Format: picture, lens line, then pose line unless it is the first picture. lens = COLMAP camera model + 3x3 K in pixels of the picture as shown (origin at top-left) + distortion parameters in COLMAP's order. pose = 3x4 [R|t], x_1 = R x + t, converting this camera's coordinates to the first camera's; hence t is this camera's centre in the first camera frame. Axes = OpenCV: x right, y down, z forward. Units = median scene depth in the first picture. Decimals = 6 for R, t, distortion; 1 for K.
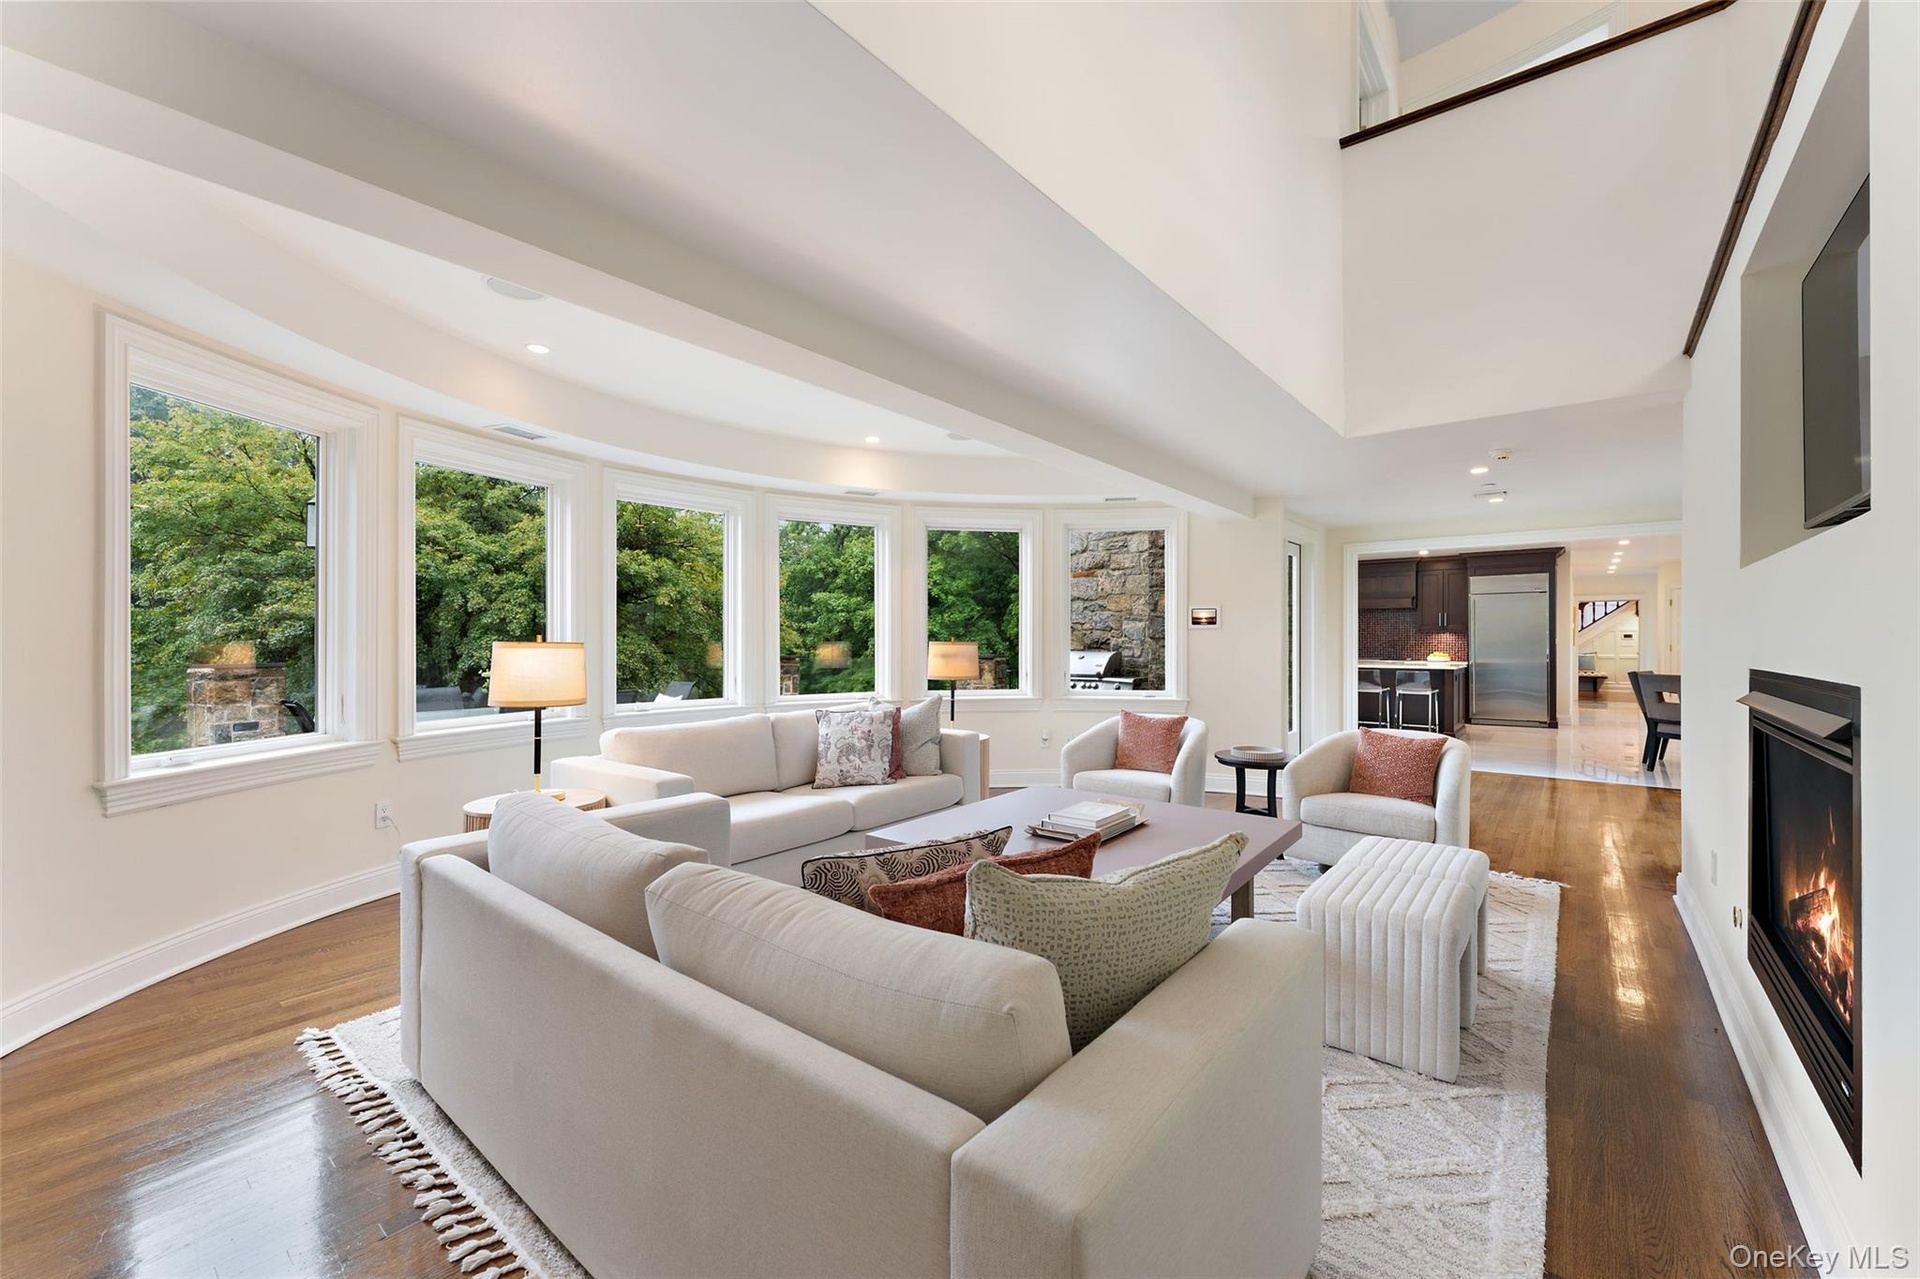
lens RADIAL K [[766.5, 0, 960.0], [0, 766.5, 639.5], [0, 0, 1]] dist [-0.000938, -0.000168]
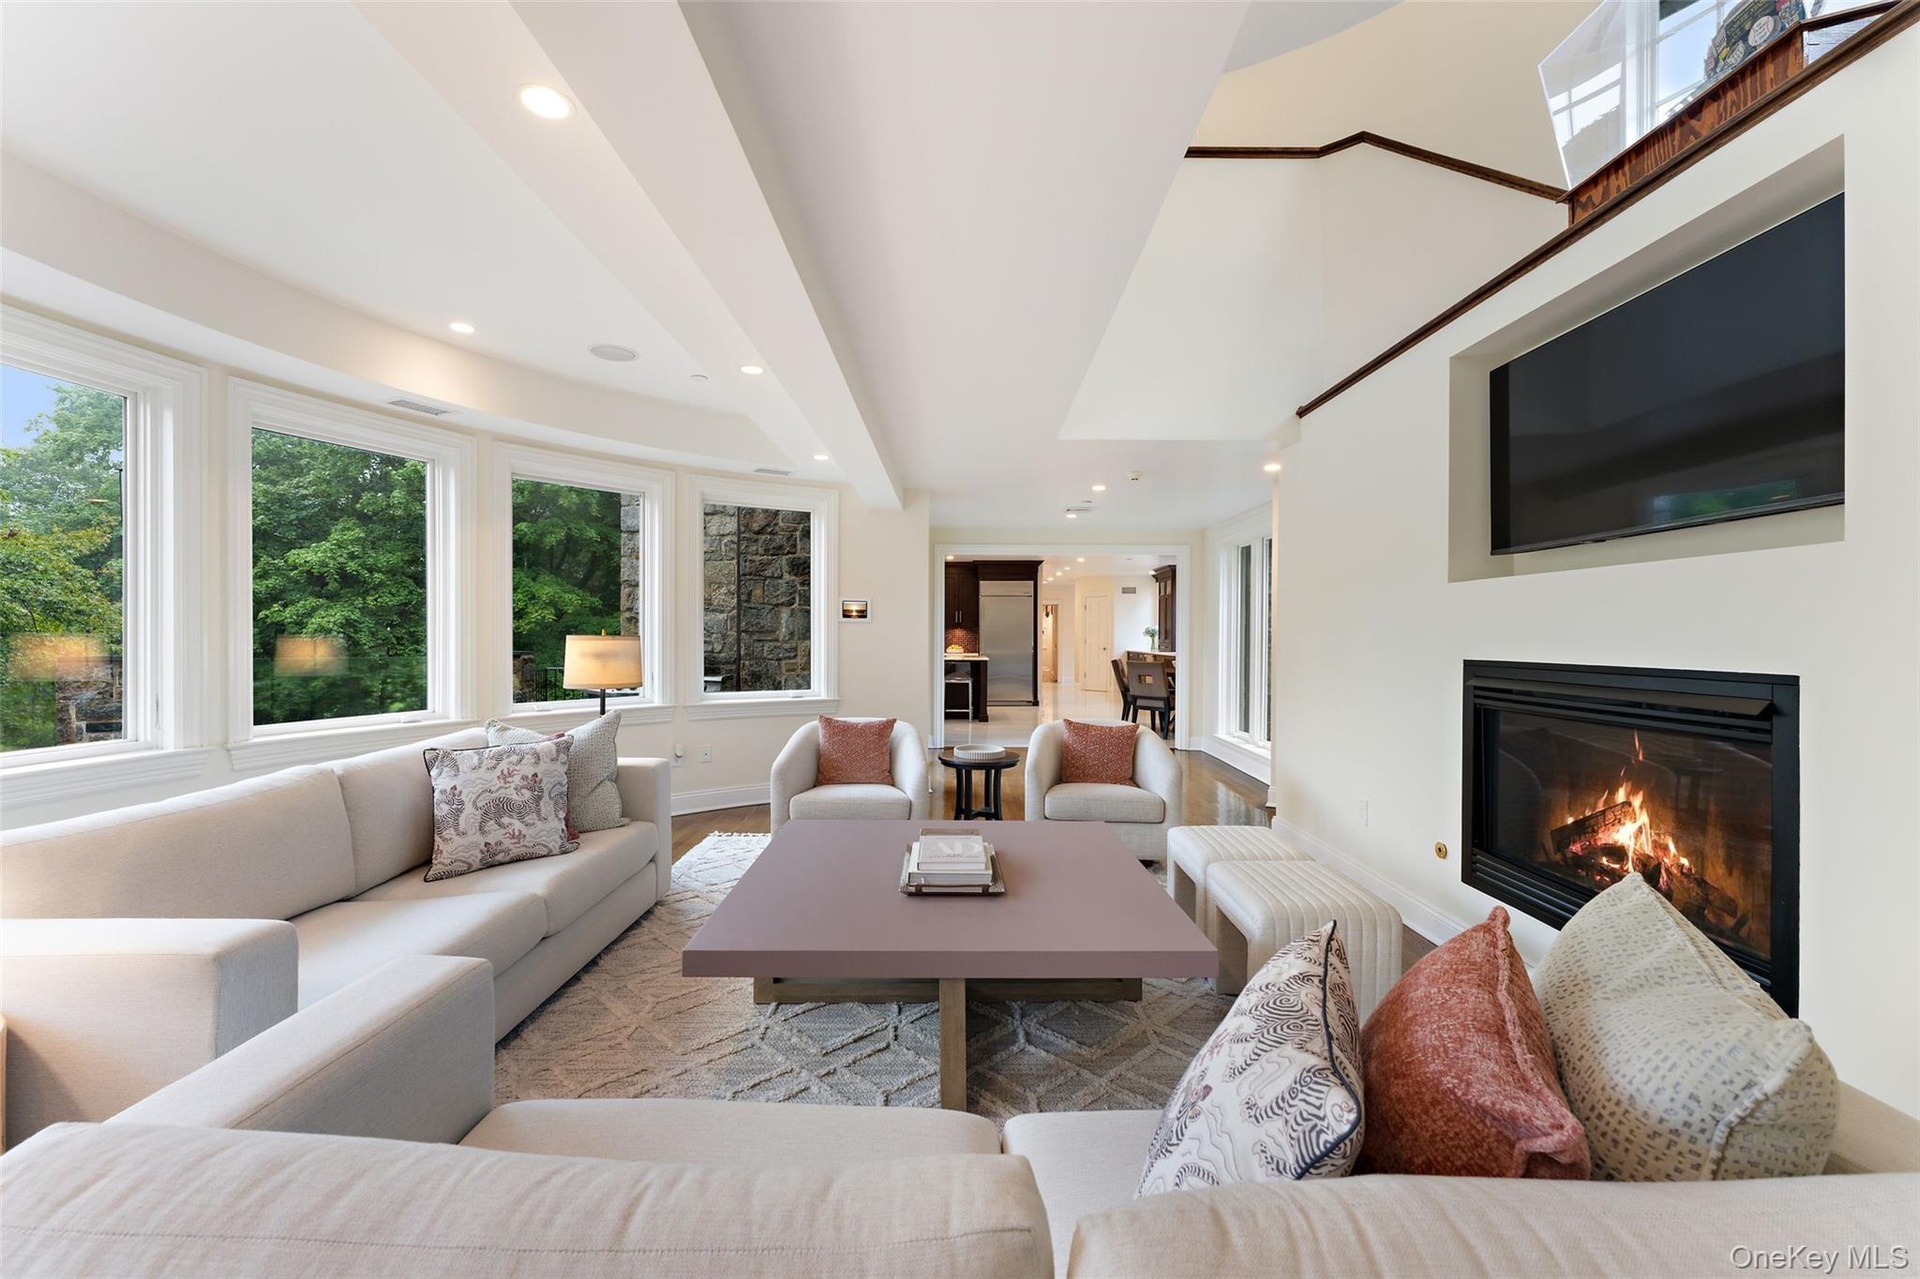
lens RADIAL K [[766.5, 0, 960.0], [0, 766.5, 639.5], [0, 0, 1]] dist [-0.000938, -0.000168]
pose [[0.781717, 0.000232, 0.623633, -0.185804], [-0.006253, 0.999953, 0.007466, -0.000851], [-0.623601, -0.009736, 0.781682, 0.213374]]
